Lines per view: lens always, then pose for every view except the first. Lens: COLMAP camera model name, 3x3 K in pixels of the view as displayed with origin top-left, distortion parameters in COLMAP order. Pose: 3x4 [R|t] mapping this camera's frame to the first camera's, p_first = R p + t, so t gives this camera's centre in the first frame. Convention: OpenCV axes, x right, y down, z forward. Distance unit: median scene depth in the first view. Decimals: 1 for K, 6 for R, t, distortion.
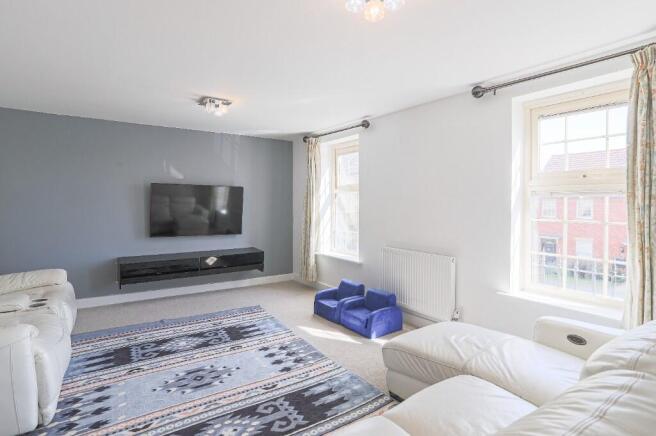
lens RADIAL K [[336.1, 0, 322.6], [0, 336.1, 203.2], [0, 0, 1]] dist [-0.054960, 0.030181]
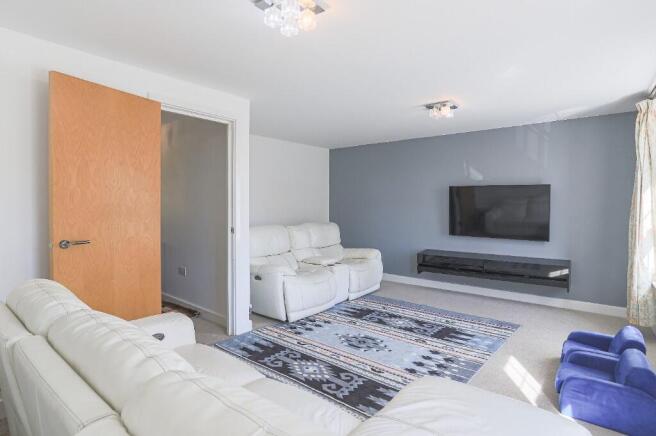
lens RADIAL K [[340.7, 0, 326.1], [0, 340.7, 207.1], [0, 0, 1]] dist [-0.059907, 0.038496]
pose [[0.283133, 0.000363, -0.959080, 0.679504], [0.001680, 0.999998, 0.000874, 0.011140], [0.959079, -0.001859, 0.283132, 0.416257]]
